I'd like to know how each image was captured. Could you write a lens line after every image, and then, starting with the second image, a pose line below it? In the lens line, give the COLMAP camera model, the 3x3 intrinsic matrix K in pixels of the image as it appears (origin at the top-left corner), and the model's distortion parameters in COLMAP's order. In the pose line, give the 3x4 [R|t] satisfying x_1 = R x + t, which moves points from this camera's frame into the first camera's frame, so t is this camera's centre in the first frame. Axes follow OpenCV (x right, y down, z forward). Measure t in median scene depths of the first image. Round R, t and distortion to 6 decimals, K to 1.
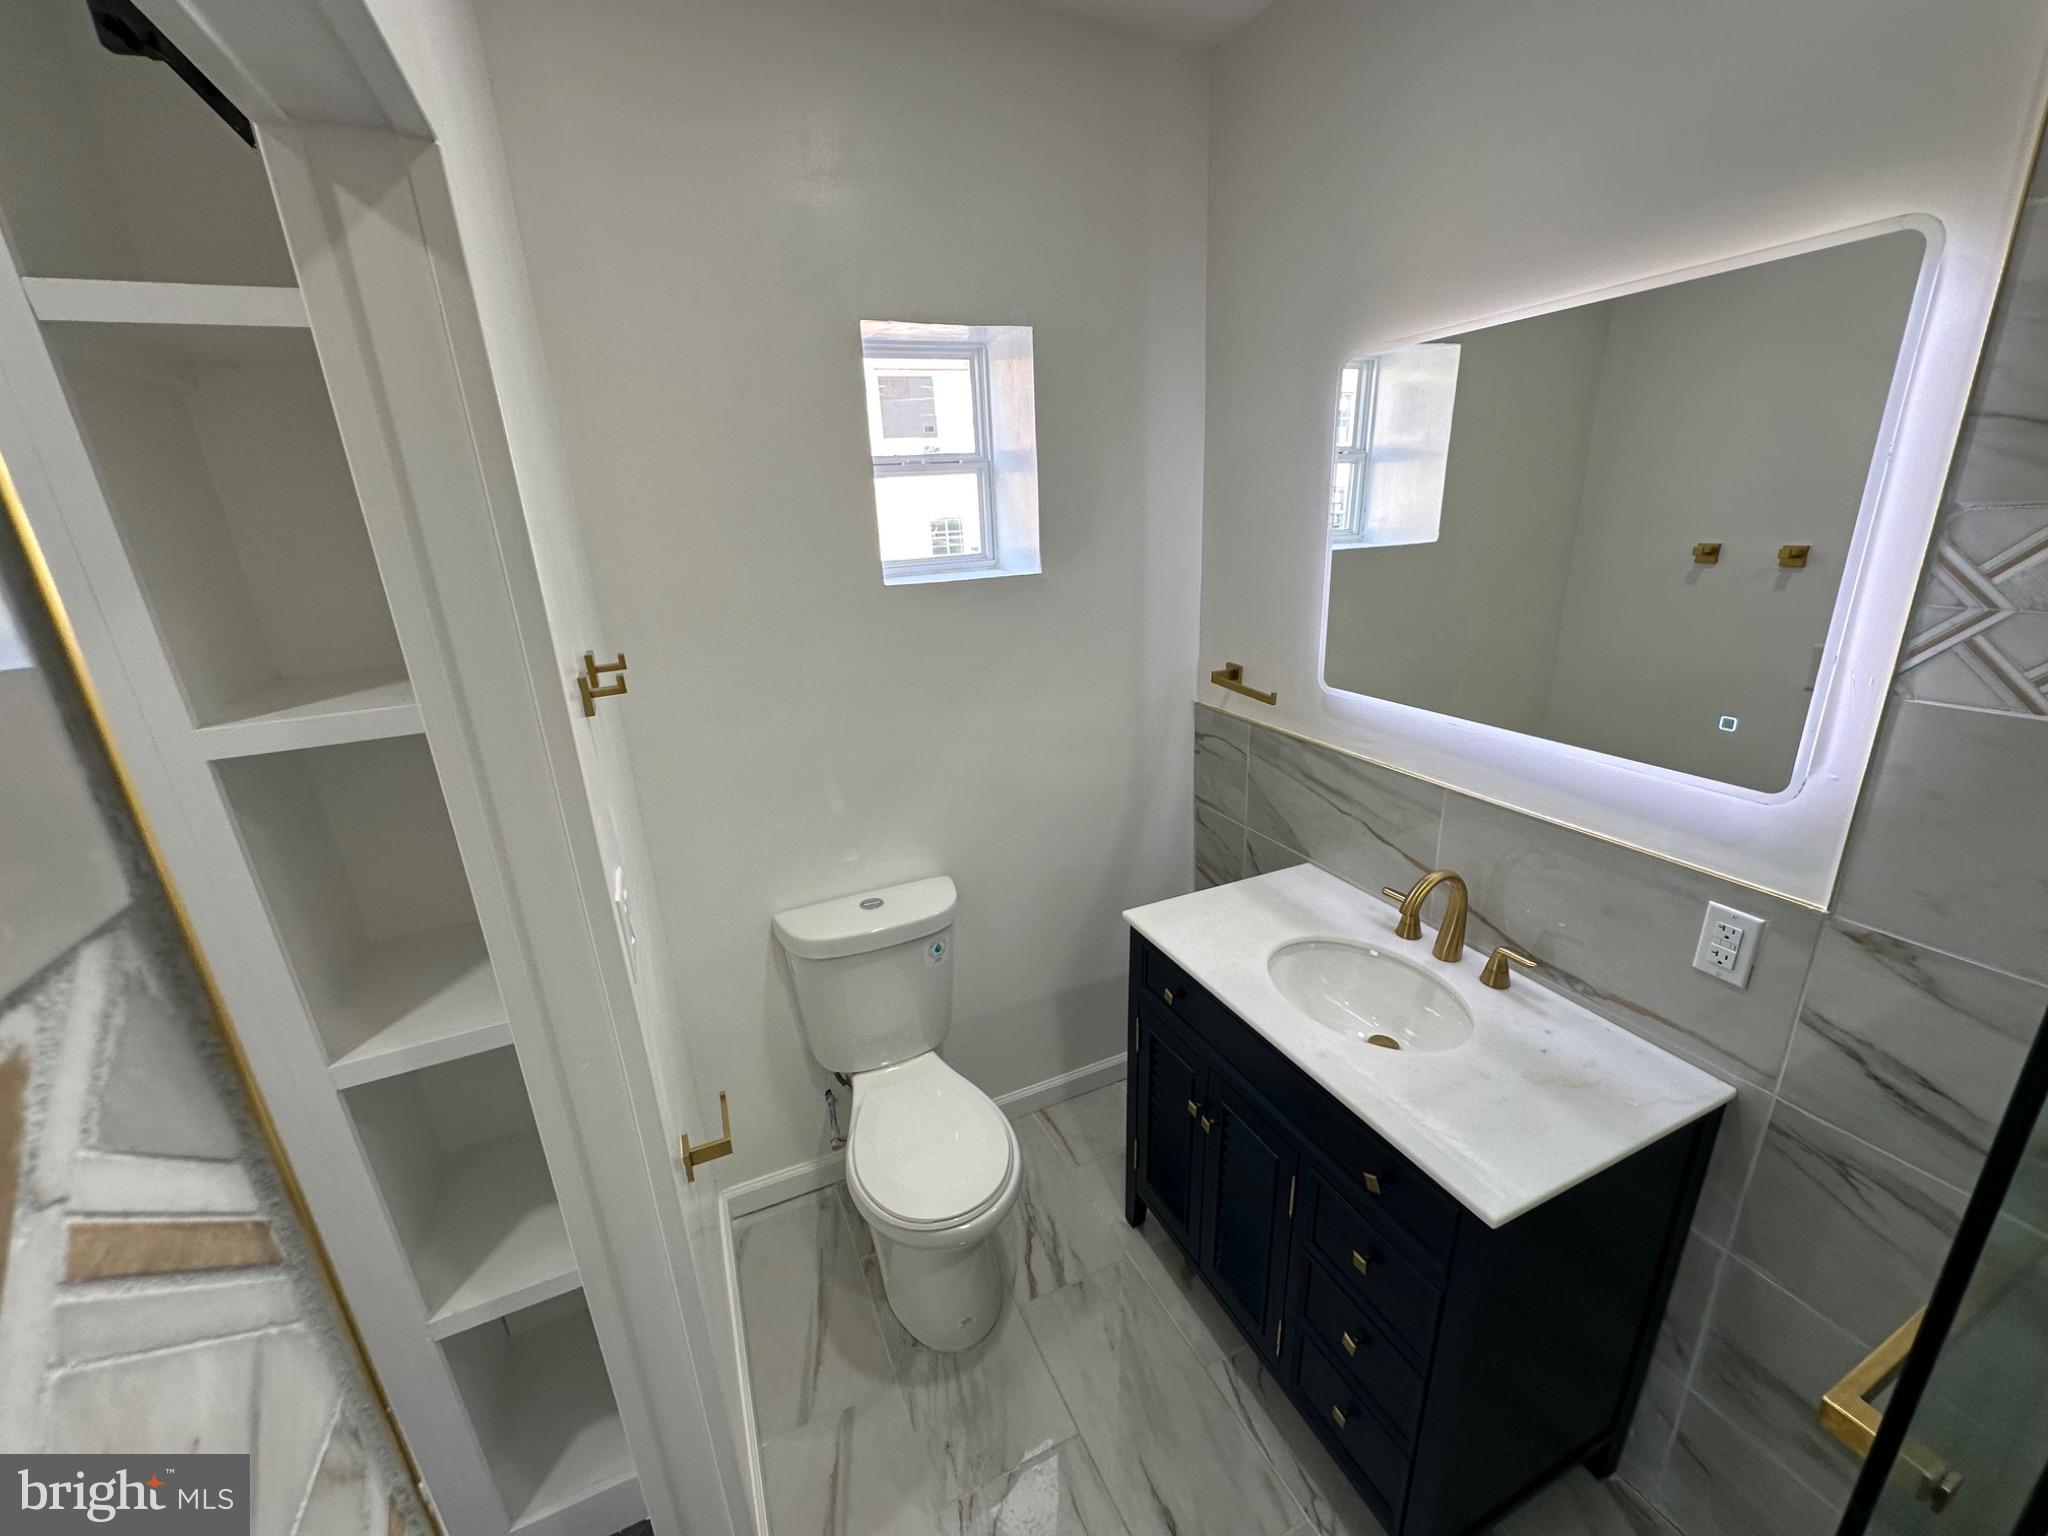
lens RADIAL K [[820.7, 0, 1010.0], [0, 820.7, 775.8], [0, 0, 1]] dist [-0.006767, 0.001963]
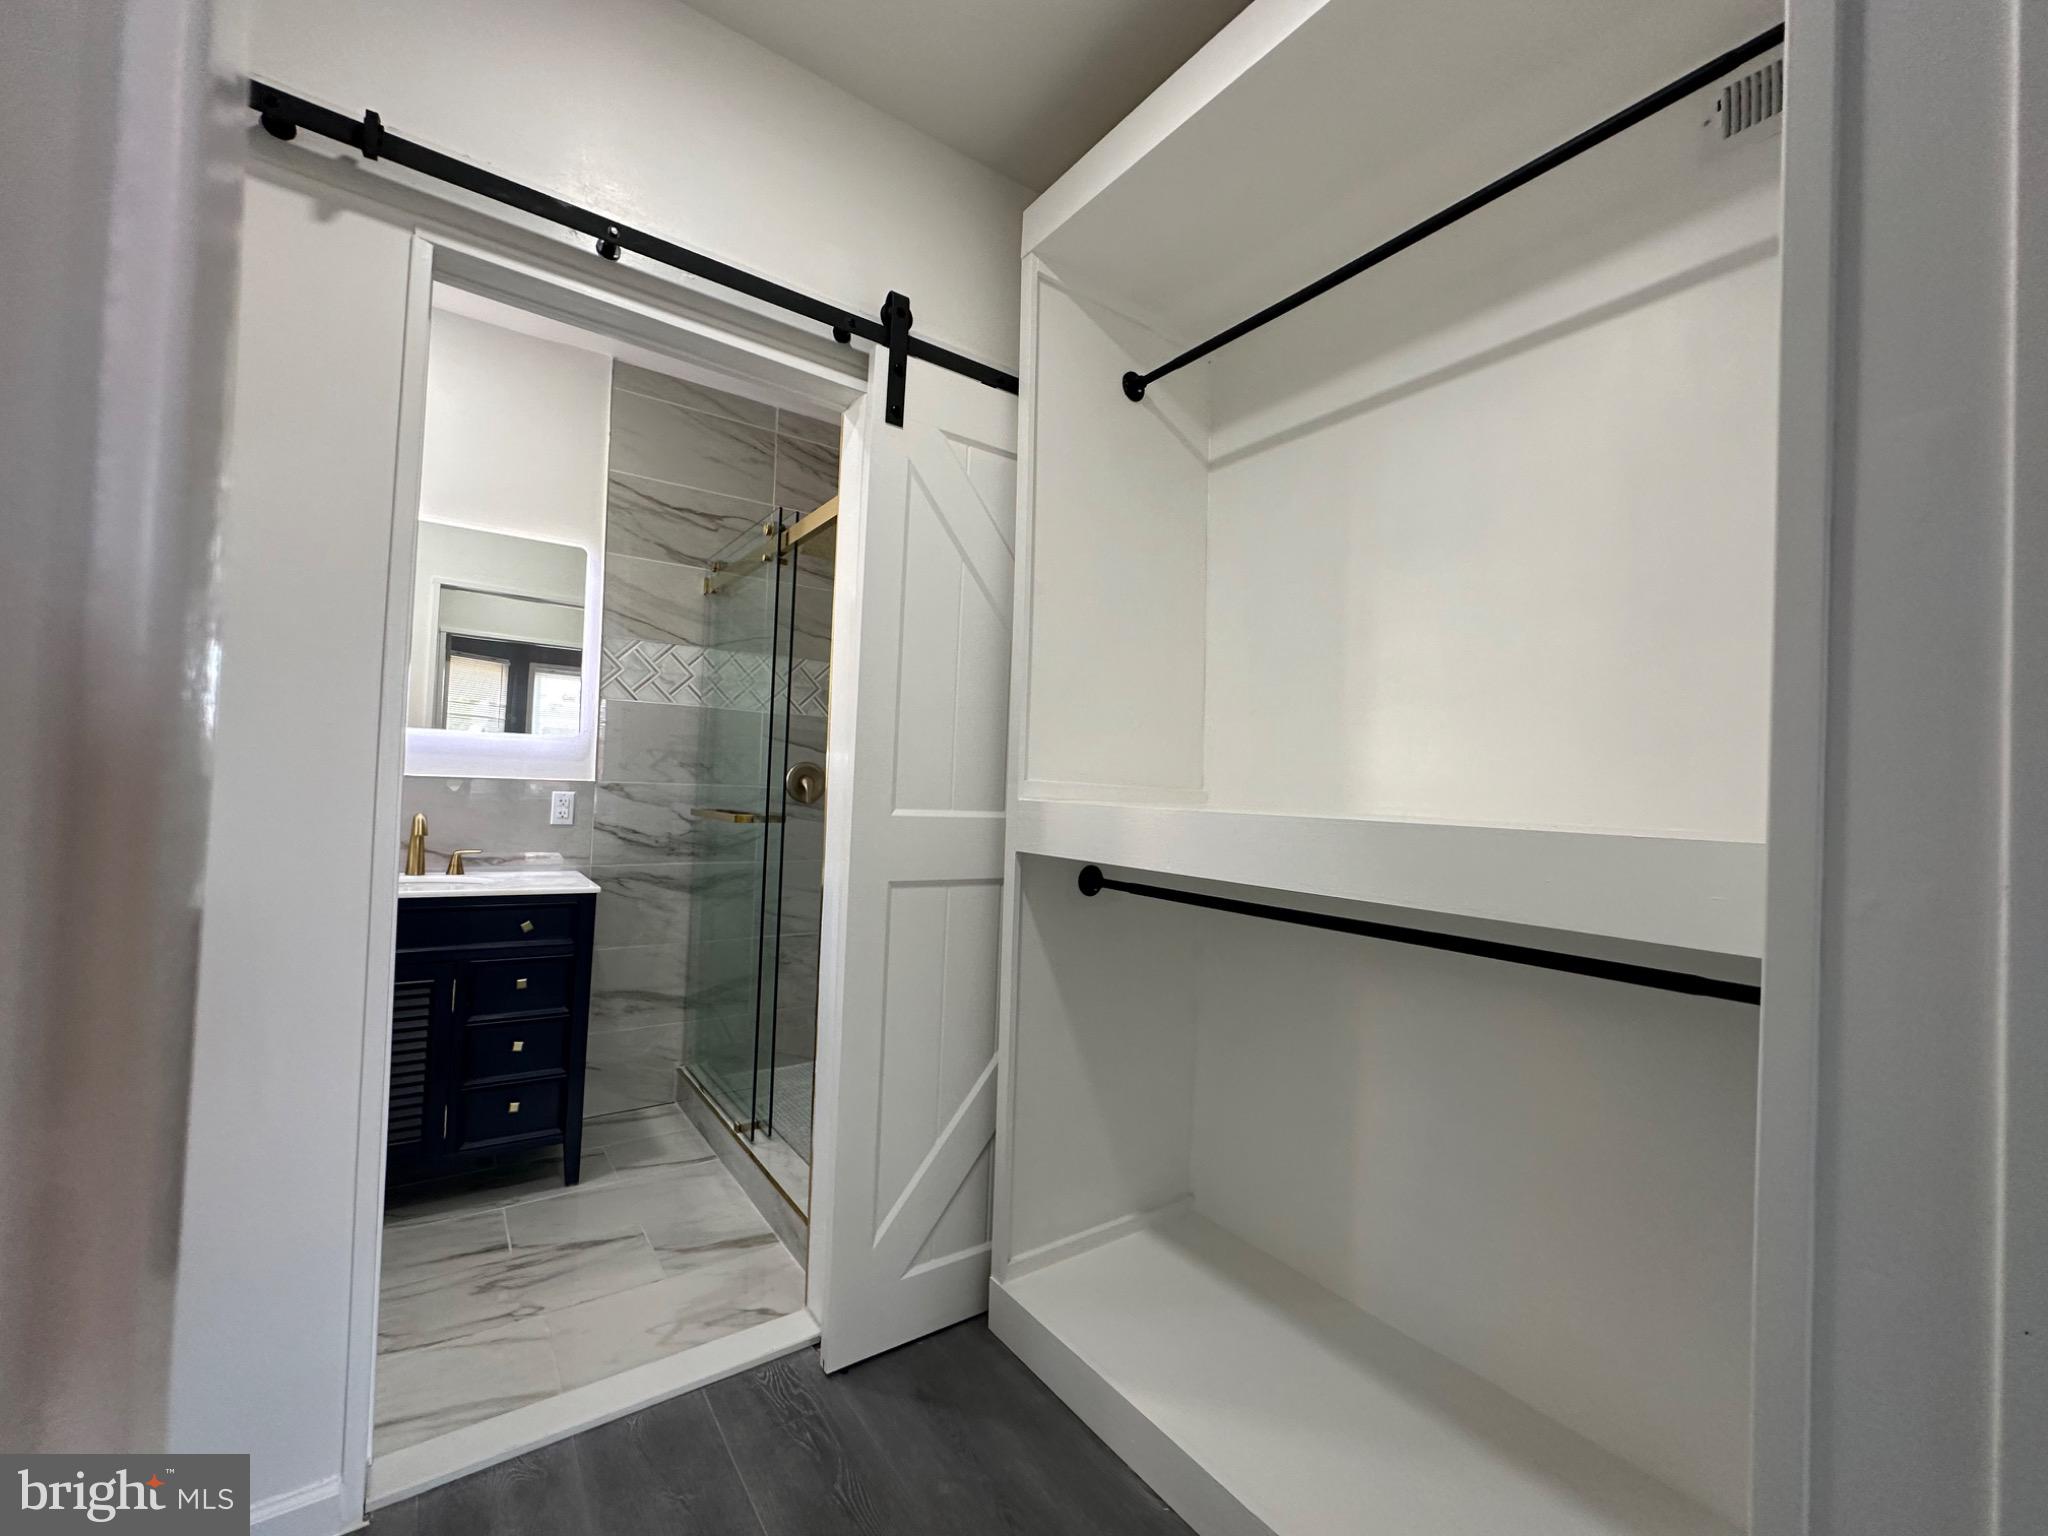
lens RADIAL K [[820.7, 0, 1021.9], [0, 820.7, 769.8], [0, 0, 1]] dist [-0.006767, 0.001963]
pose [[-0.203619, 0.059256, 0.977255, -1.267190], [0.280019, 0.959994, 0.000135, 0.349854], [-0.938152, 0.273678, -0.212066, 0.170933]]
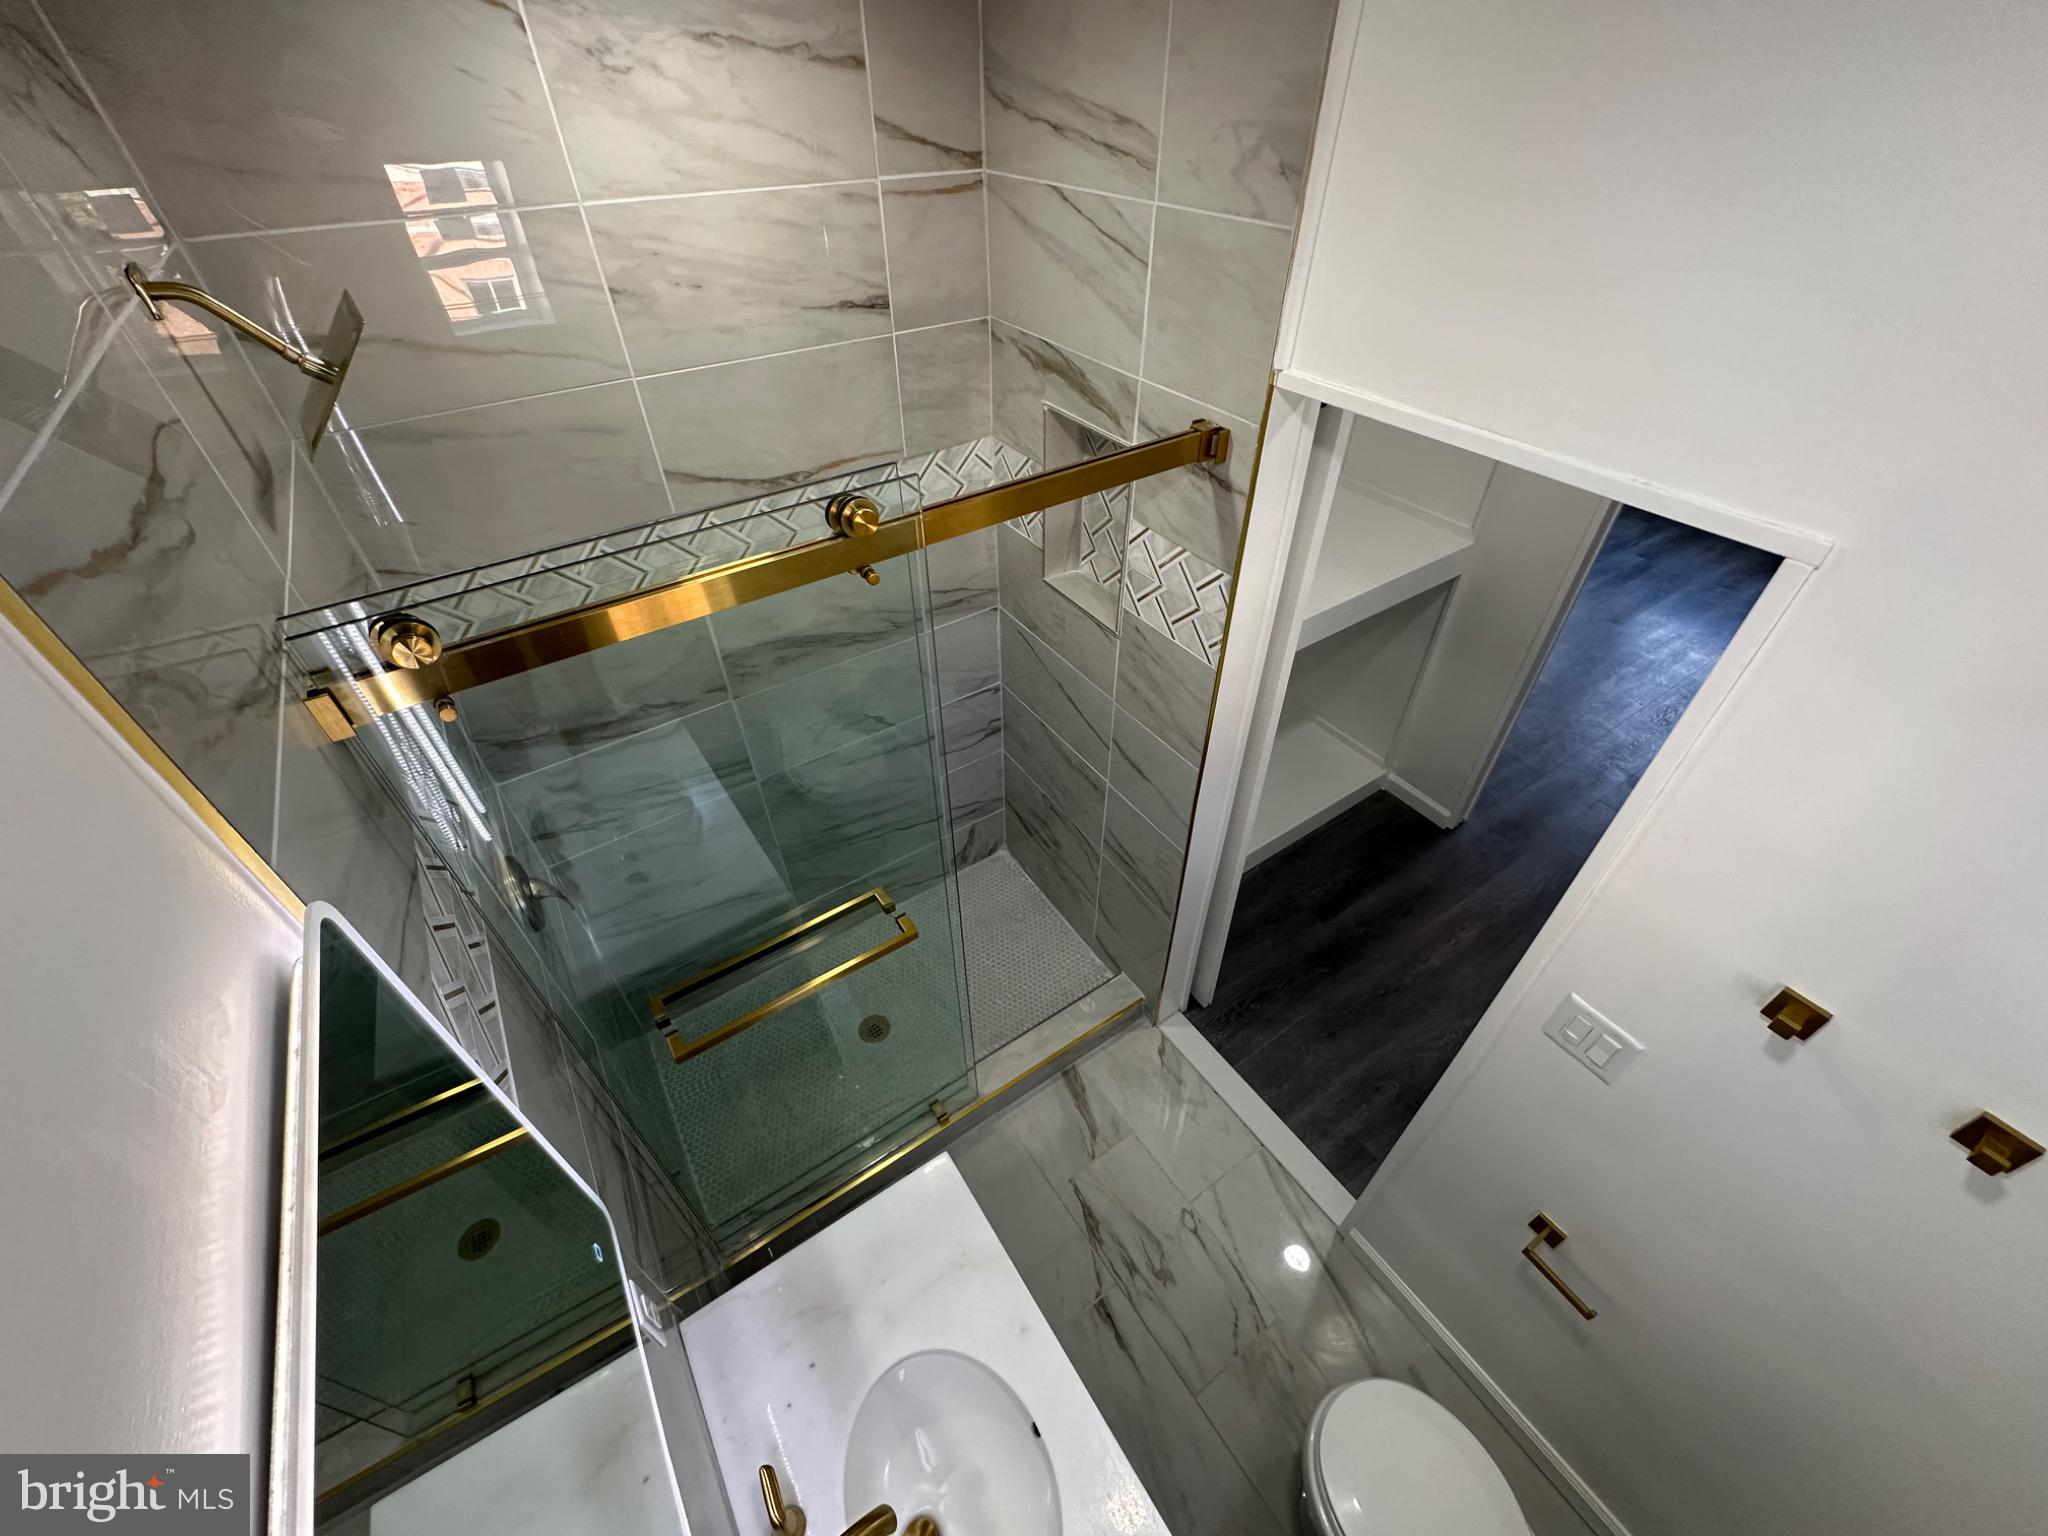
lens RADIAL K [[820.7, 0, 1019.6], [0, 820.7, 770.1], [0, 0, 1]] dist [-0.006767, 0.001963]
pose [[-0.983542, 0.155718, -0.091636, 0.314580], [-0.002694, 0.494478, 0.869186, -0.772830], [0.180660, 0.855128, -0.485920, 0.743887]]
